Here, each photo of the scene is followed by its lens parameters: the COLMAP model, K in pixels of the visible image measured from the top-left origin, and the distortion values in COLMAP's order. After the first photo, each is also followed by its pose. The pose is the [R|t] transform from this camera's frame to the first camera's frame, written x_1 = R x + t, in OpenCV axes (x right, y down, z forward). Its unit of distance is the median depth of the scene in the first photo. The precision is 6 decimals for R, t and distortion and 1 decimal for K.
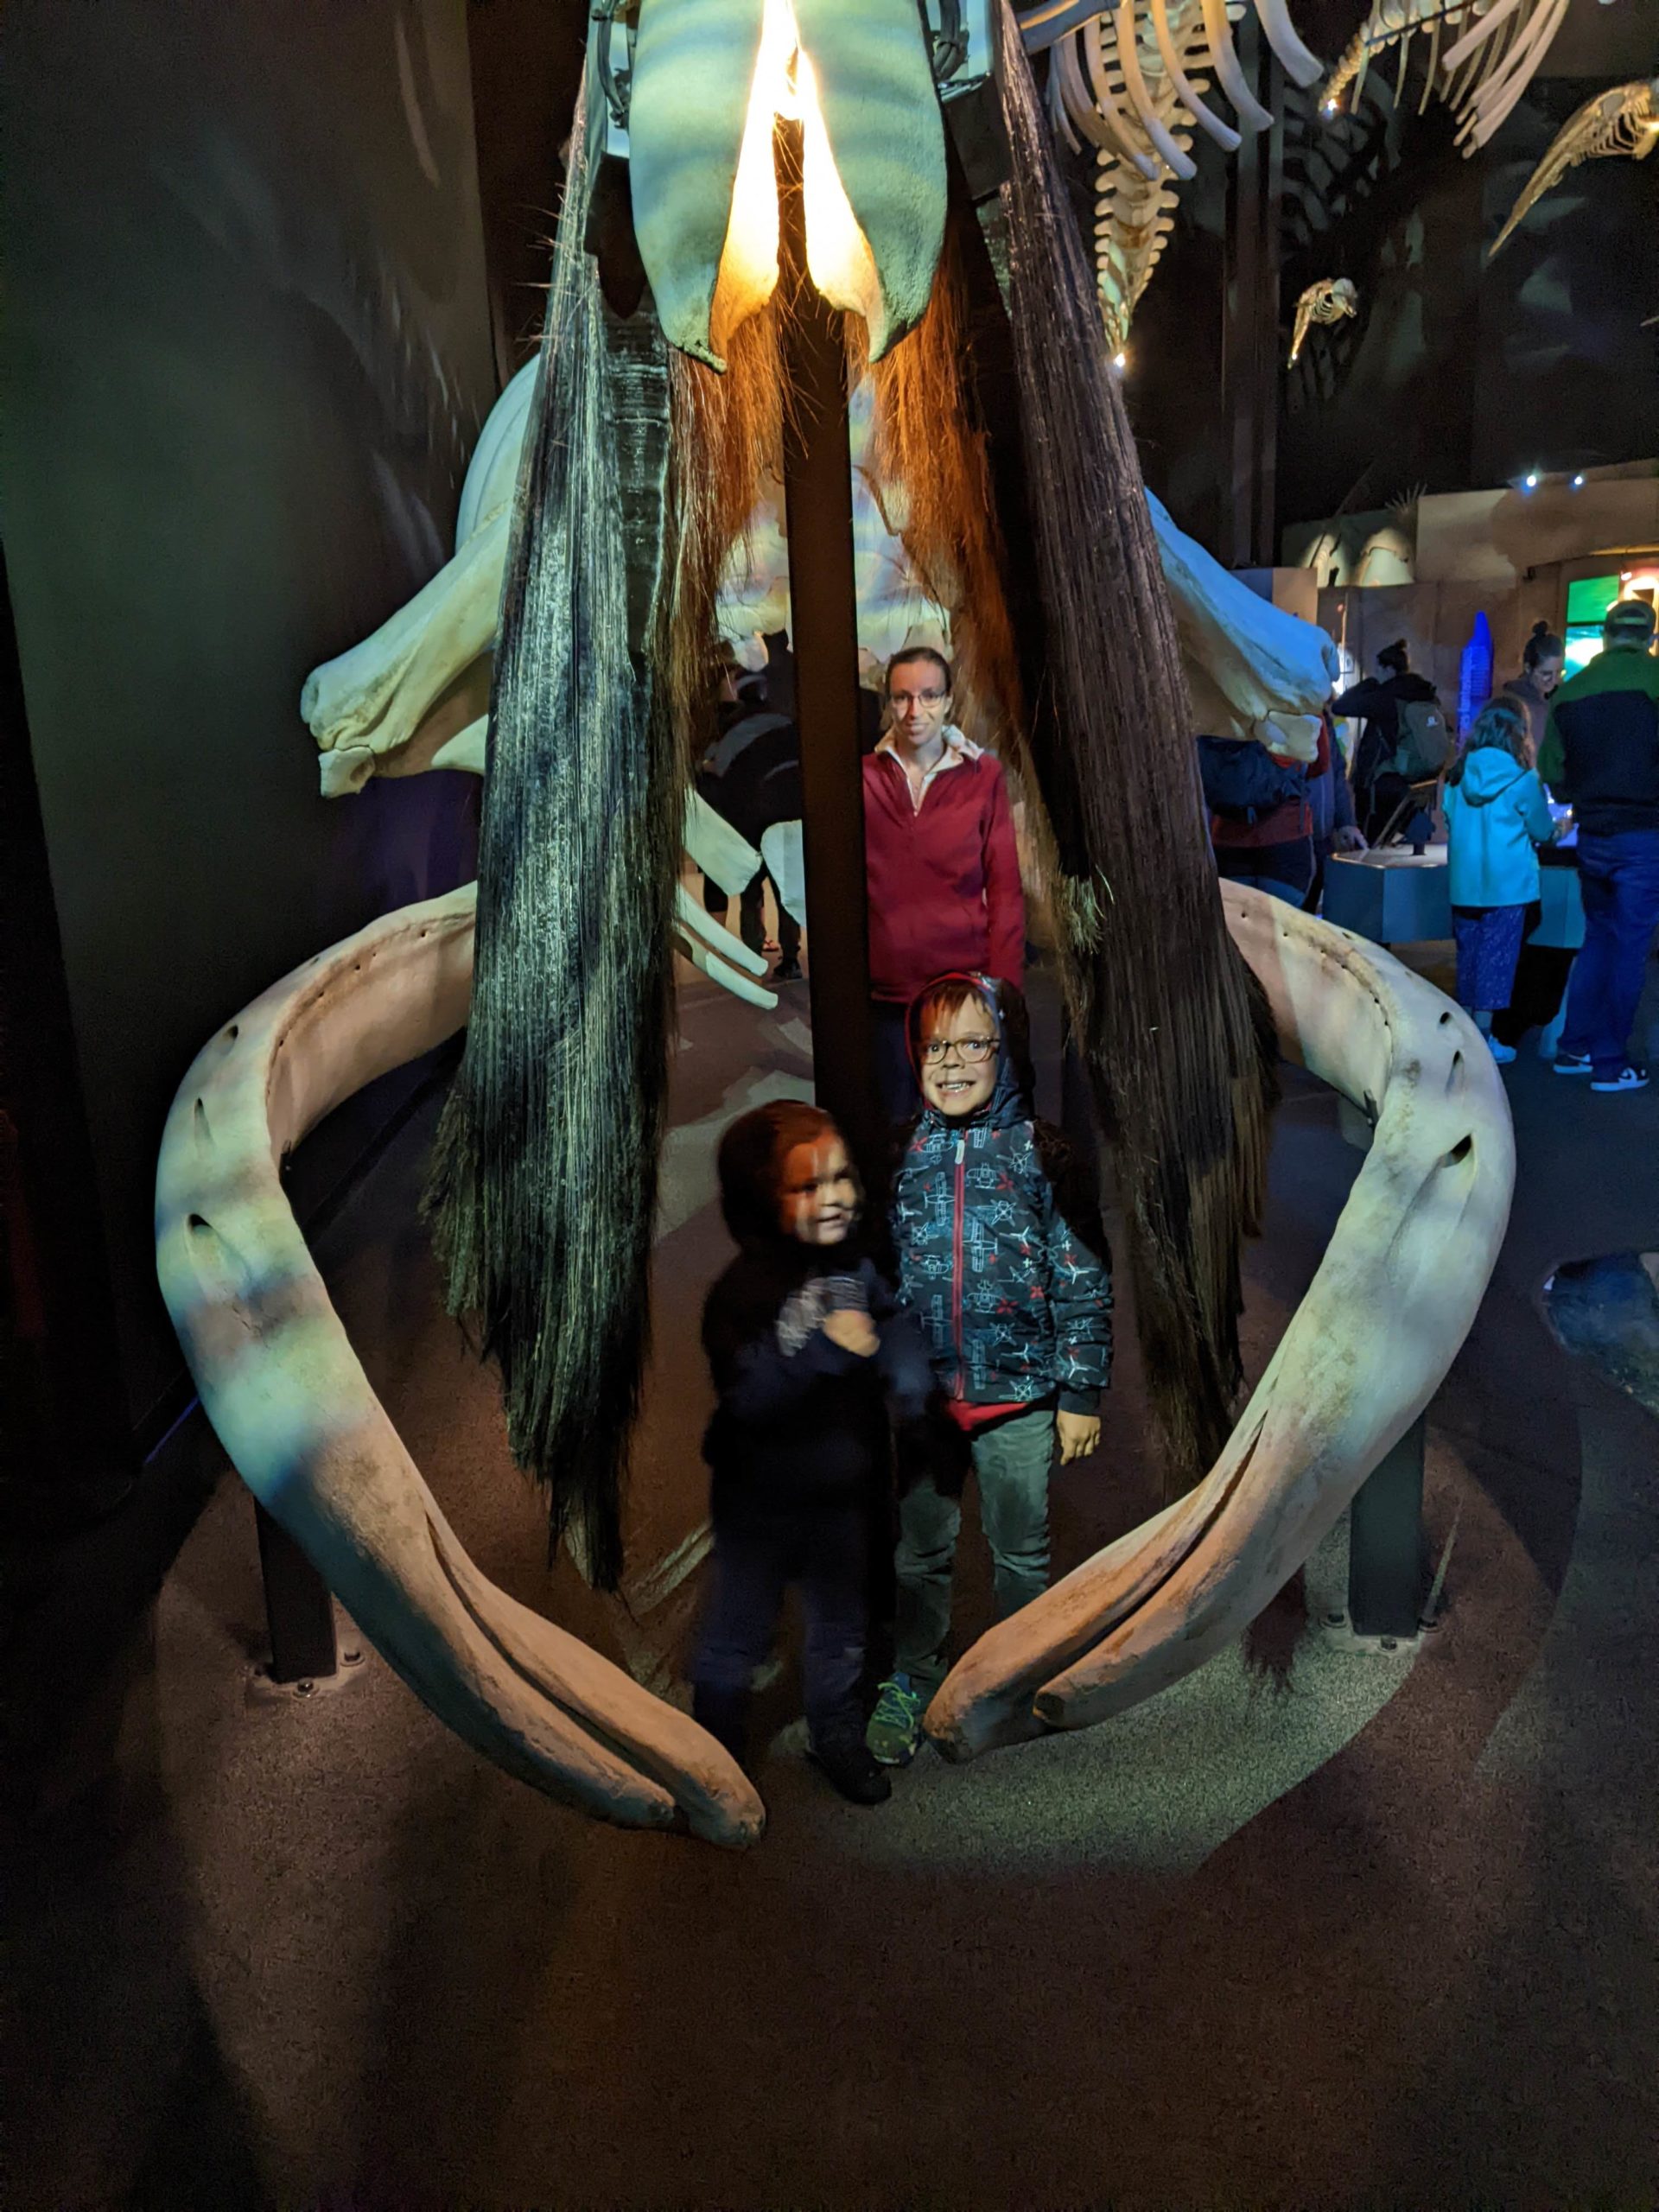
lens RADIAL K [[1778.5, 0, 780.6], [0, 1778.5, 1103.1], [0, 0, 1]] dist [0.073187, -0.089455]
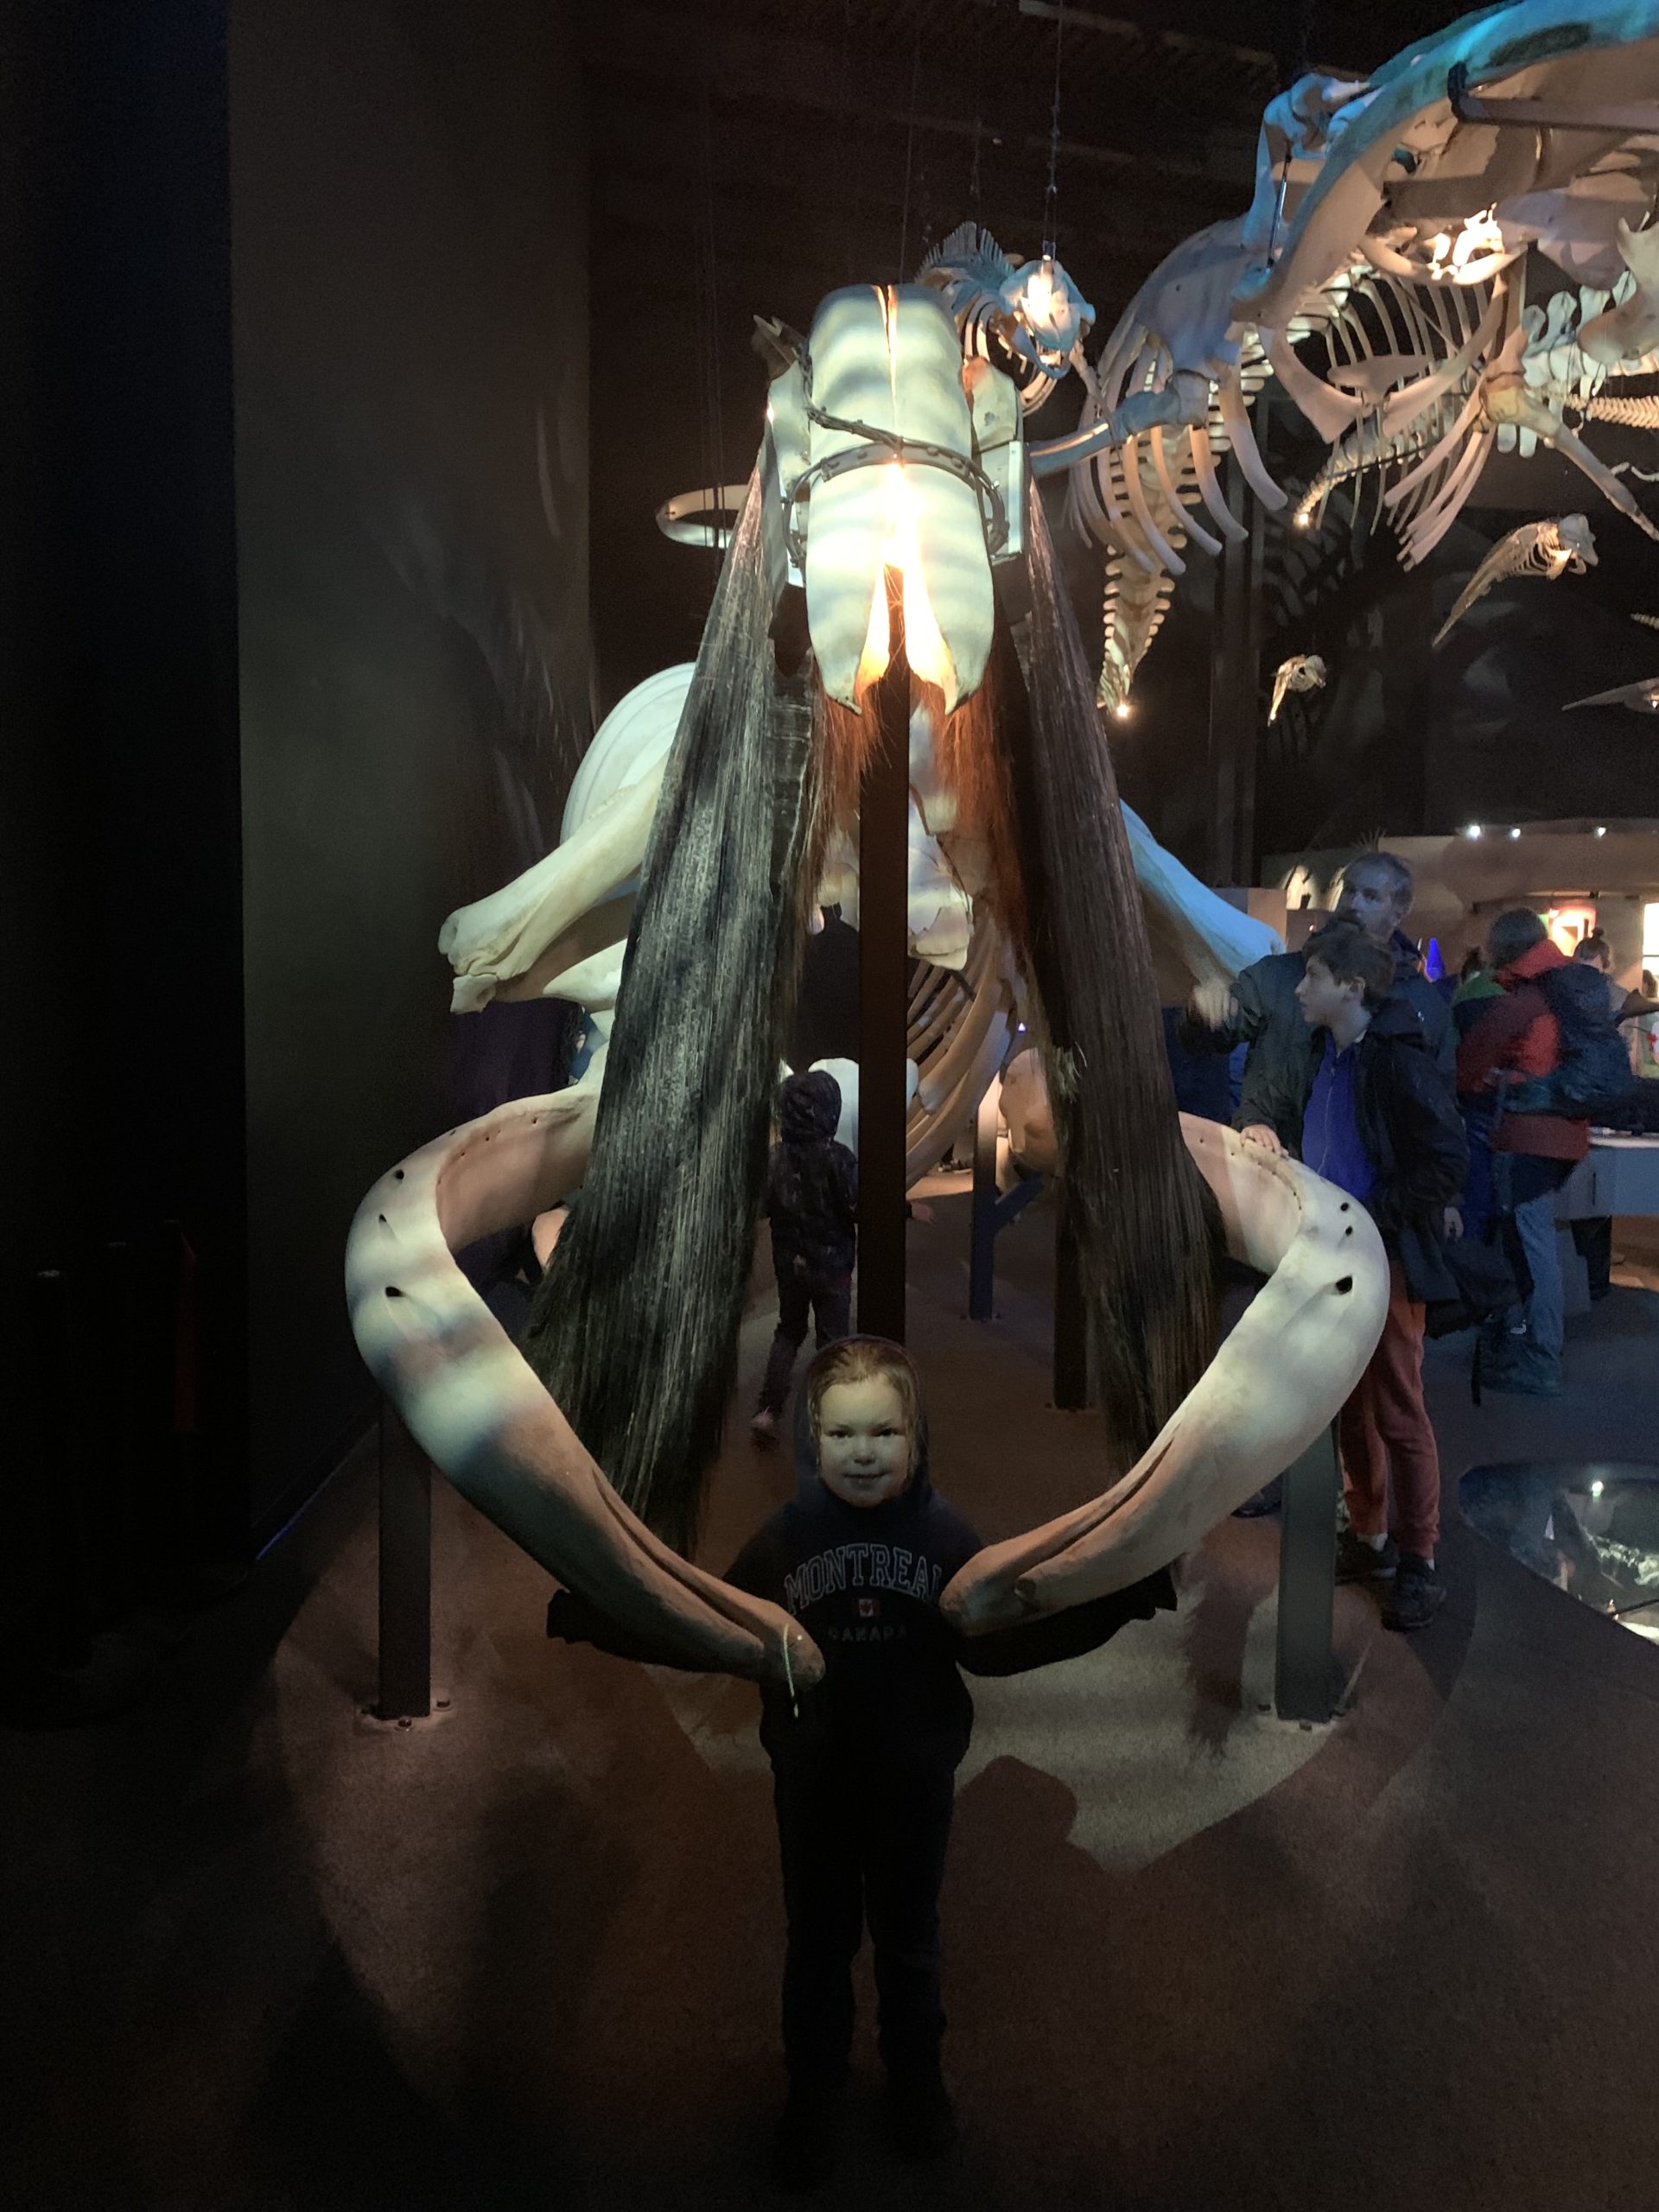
lens RADIAL K [[1672.0, 0, 825.8], [0, 1672.0, 1057.7], [0, 0, 1]] dist [0.138059, -0.241454]
pose [[0.998256, 0.057546, 0.013167, -0.027752], [-0.054302, 0.982613, -0.177547, 0.082520], [-0.023155, 0.176522, 0.984024, -0.213948]]
